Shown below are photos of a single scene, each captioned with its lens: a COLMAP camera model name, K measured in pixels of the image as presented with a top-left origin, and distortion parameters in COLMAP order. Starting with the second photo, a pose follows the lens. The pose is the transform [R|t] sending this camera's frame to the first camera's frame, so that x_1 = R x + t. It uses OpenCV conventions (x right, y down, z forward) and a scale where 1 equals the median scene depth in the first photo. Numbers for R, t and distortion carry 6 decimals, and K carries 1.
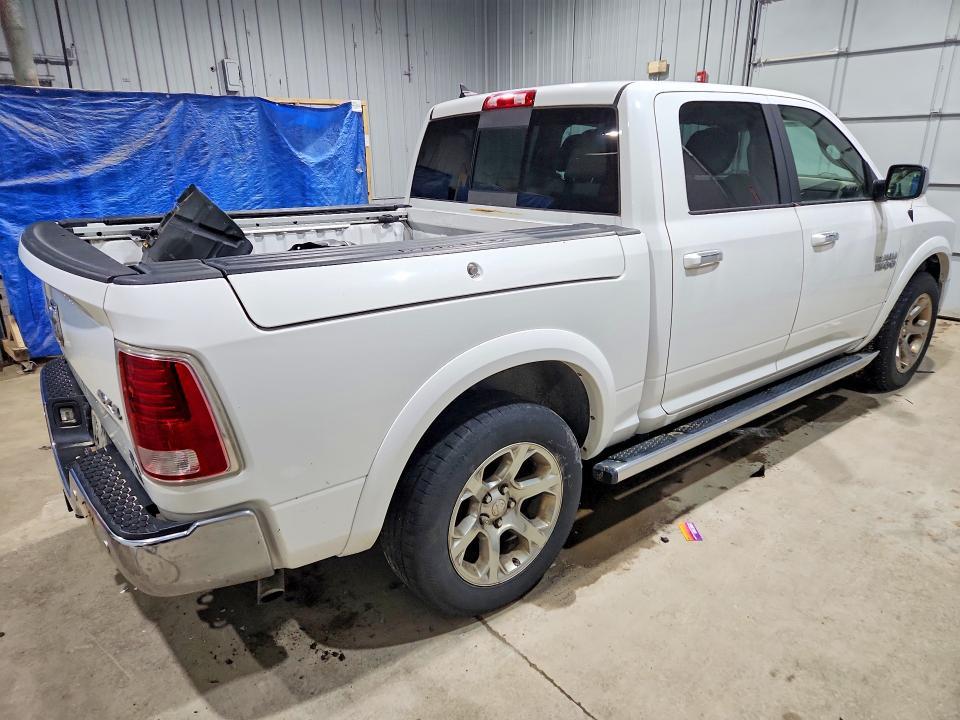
lens RADIAL K [[628.3, 0, 480.0], [0, 628.3, 360.0], [0, 0, 1]] dist [0.003716, -0.000440]
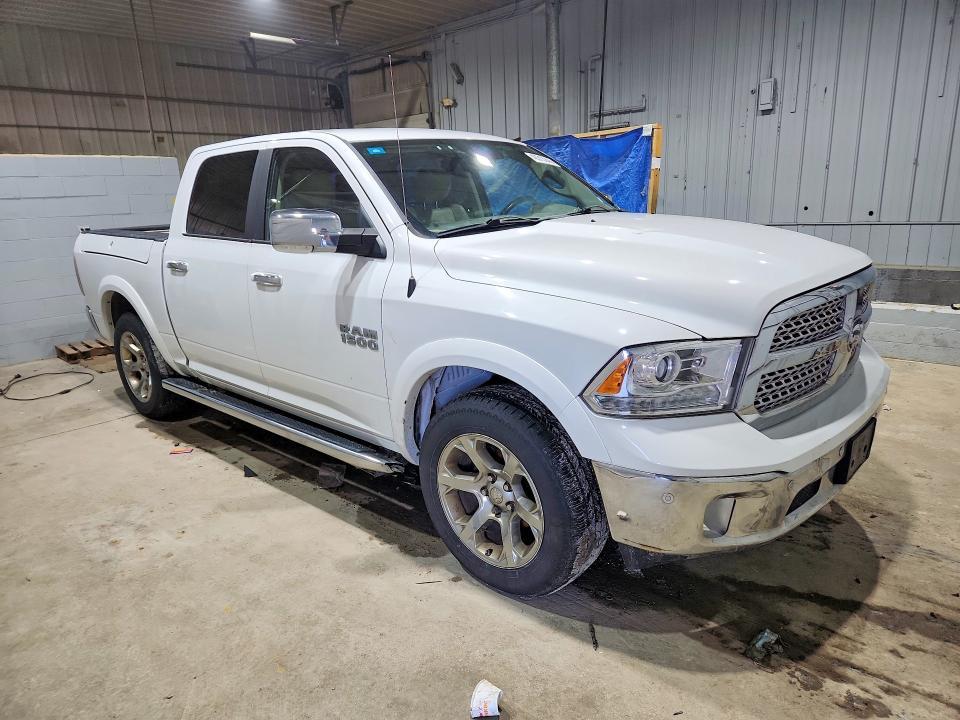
lens RADIAL K [[647.4, 0, 480.0], [0, 647.4, 360.0], [0, 0, 1]] dist [0.034316, 0.000722]
pose [[0.163765, 0.250816, -0.954082, 1.207861], [-0.260462, 0.943814, 0.203409, -0.277143], [0.951494, 0.215191, 0.219892, 0.831195]]
